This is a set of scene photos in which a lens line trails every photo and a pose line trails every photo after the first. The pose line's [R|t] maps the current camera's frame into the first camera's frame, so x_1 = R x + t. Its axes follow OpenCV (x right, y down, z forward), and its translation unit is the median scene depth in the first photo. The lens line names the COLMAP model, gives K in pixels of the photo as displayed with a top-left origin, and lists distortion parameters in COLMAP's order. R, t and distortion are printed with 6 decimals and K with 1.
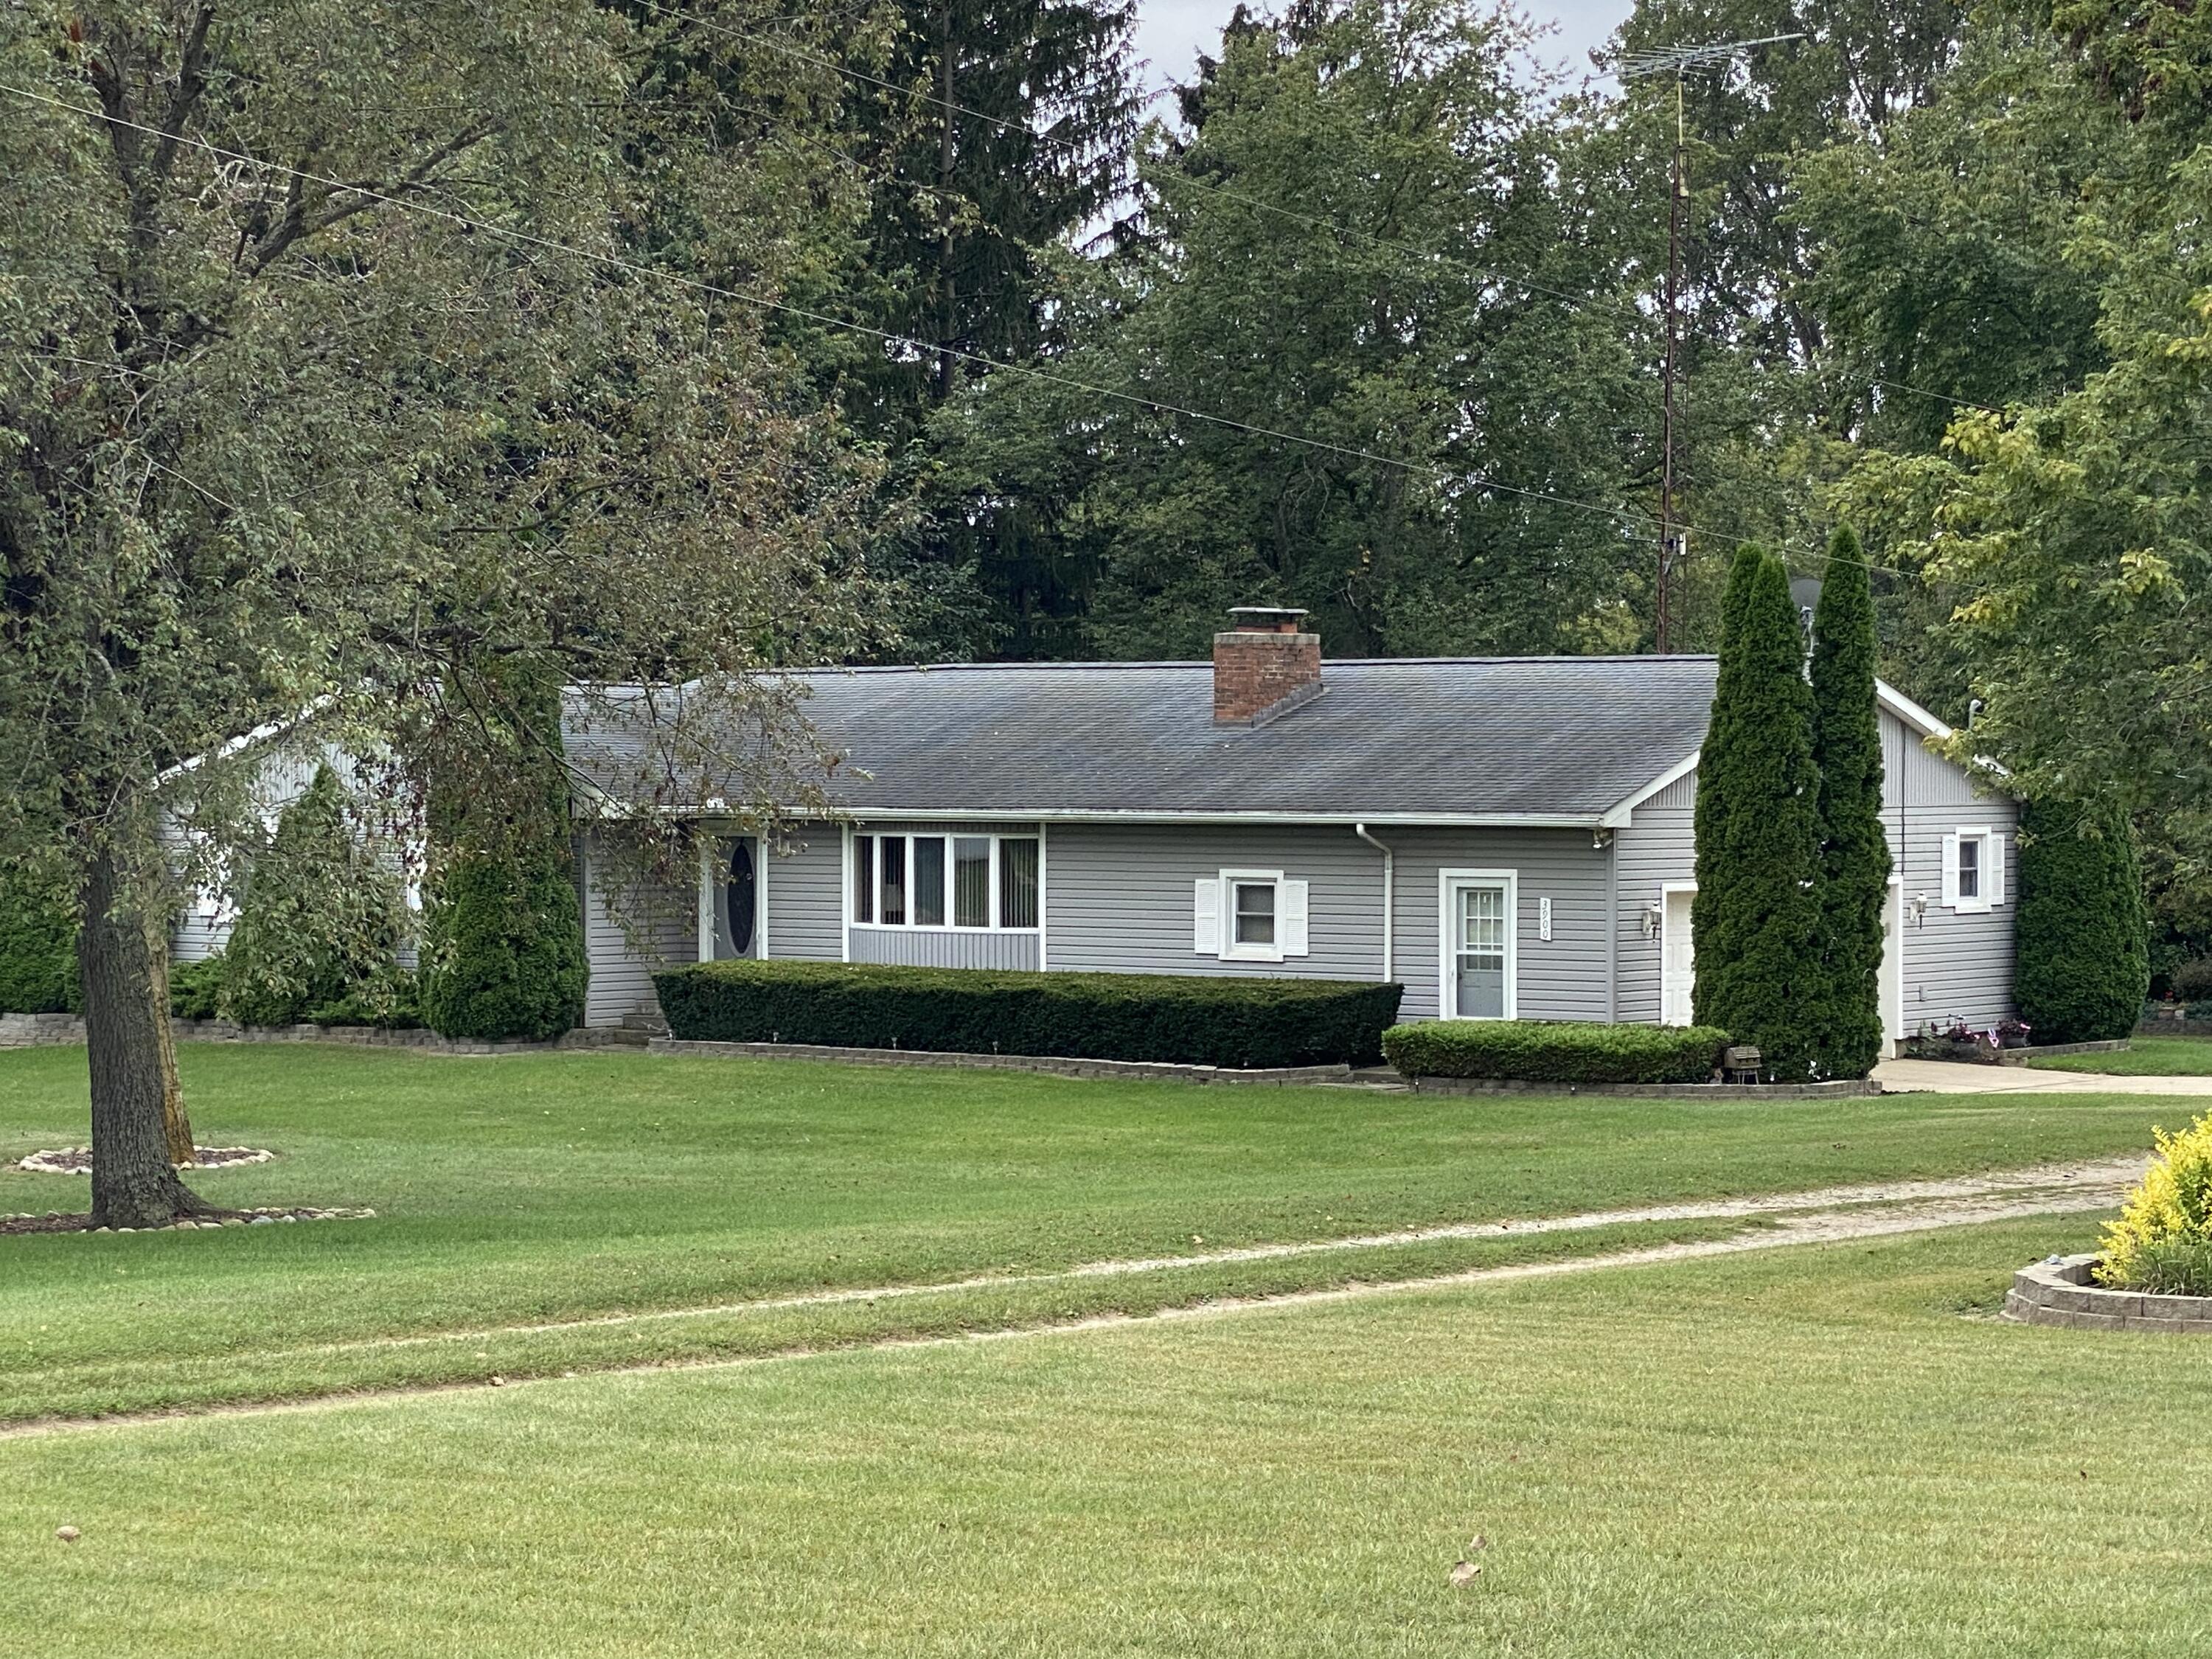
lens RADIAL K [[5128.9, 0, 1106.0], [0, 5128.9, 829.5], [0, 0, 1]] dist [-0.012061, 1.567781]
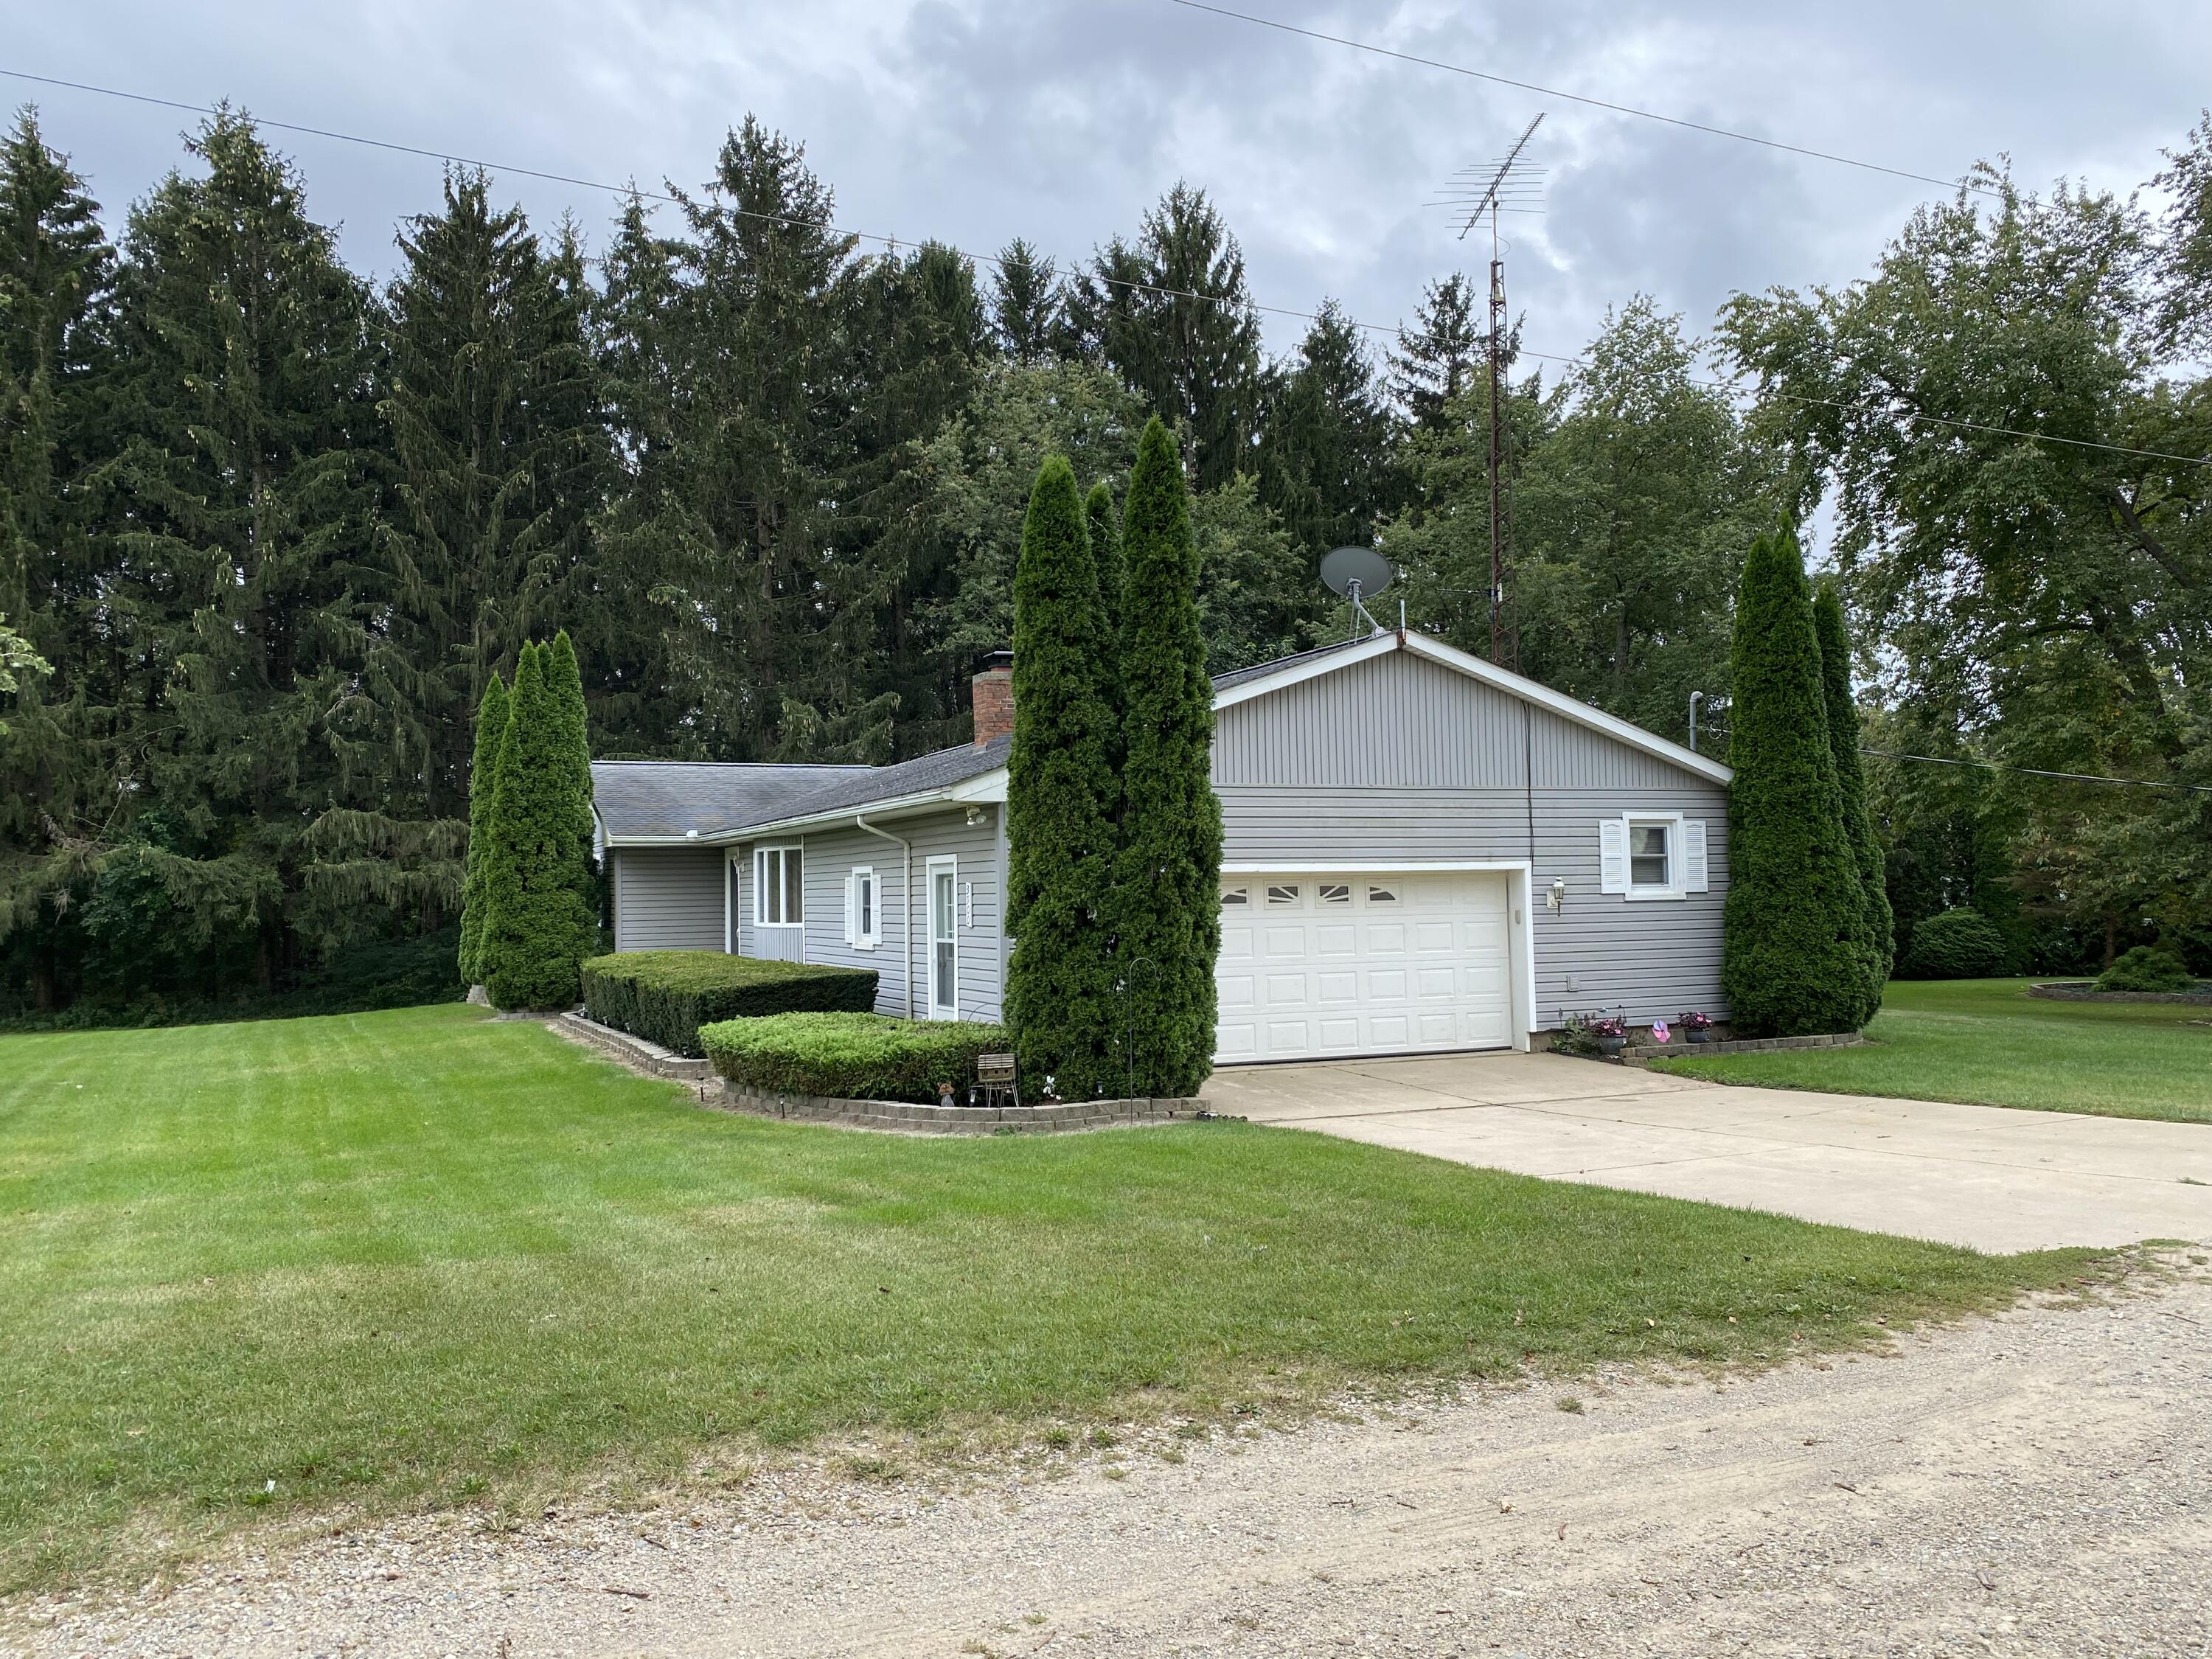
lens RADIAL K [[1664.0, 0, 1106.0], [0, 1664.0, 829.5], [0, 0, 1]] dist [0.132438, -0.148504]
pose [[0.875646, -0.036547, -0.481569, 0.245523], [0.013737, 0.998614, -0.050807, 0.018642], [0.482758, 0.037874, 0.874934, 0.707742]]
